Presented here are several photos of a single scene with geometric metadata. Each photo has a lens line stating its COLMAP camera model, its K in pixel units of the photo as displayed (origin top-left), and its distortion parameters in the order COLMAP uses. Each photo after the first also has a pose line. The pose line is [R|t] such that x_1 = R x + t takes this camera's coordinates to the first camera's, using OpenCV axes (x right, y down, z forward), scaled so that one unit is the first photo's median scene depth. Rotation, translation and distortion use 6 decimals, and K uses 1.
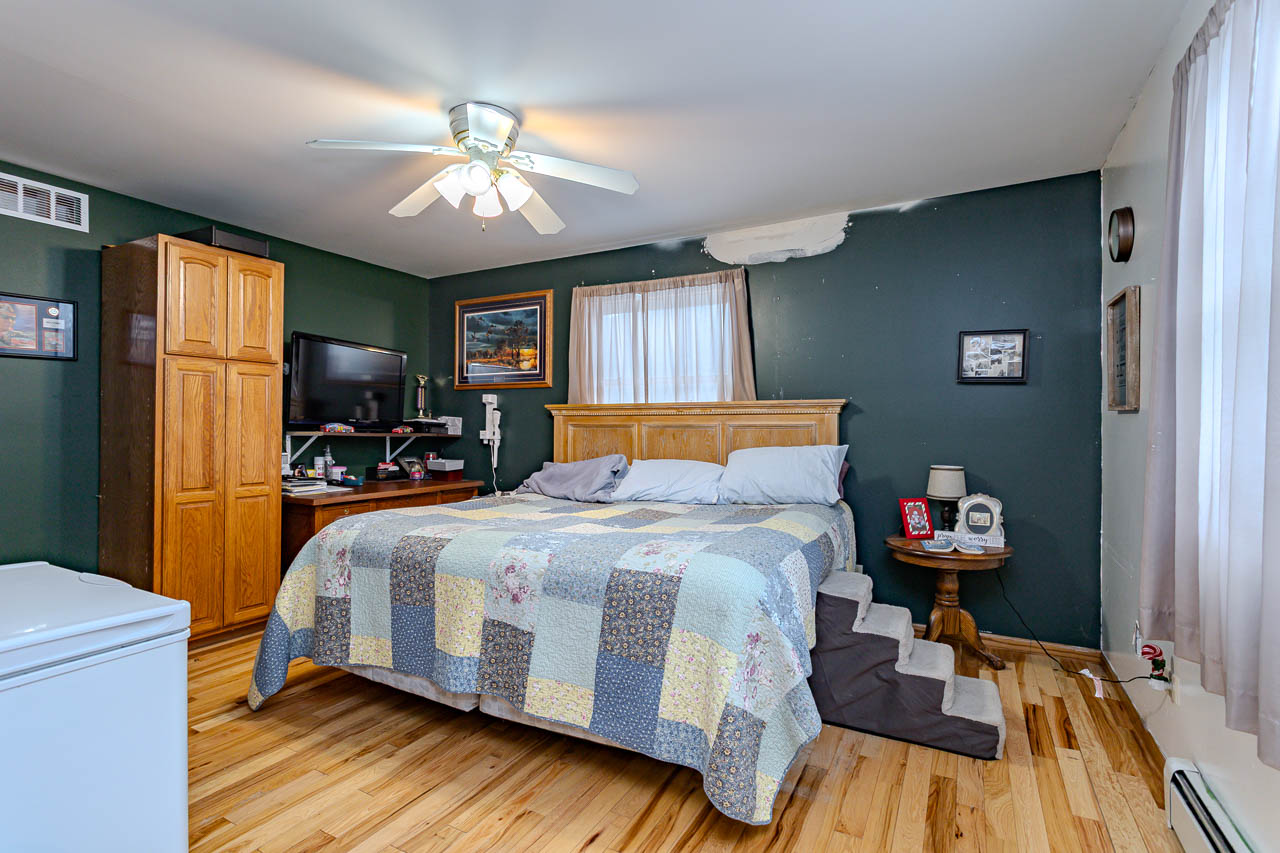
lens RADIAL K [[608.5, 0, 637.5], [0, 608.5, 422.8], [0, 0, 1]] dist [0.002021, 0.000434]
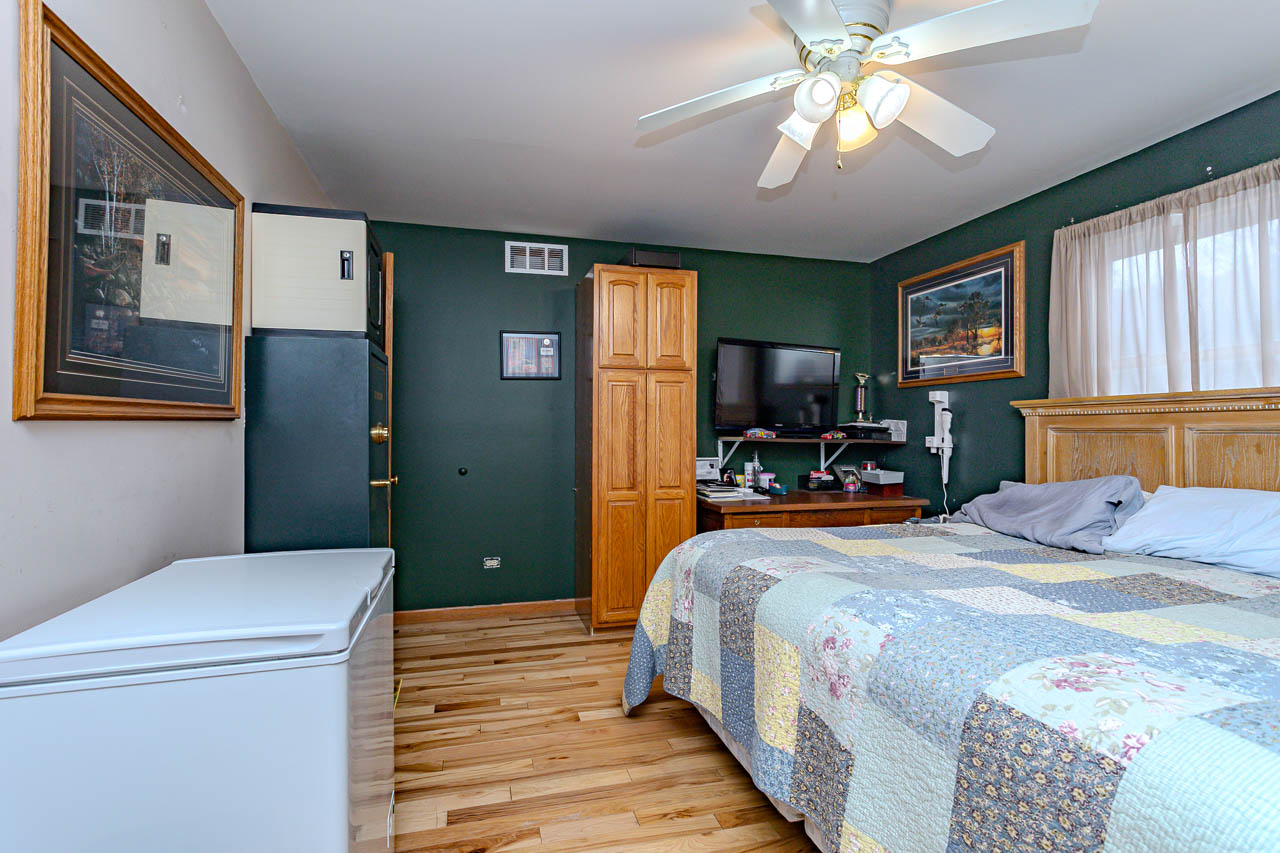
lens RADIAL K [[608.5, 0, 637.5], [0, 608.5, 422.8], [0, 0, 1]] dist [0.002021, 0.000434]
pose [[0.693108, -0.012378, -0.720727, 0.075630], [0.006237, 0.999918, -0.011175, 0.001722], [0.720806, 0.003251, 0.693129, 0.216254]]
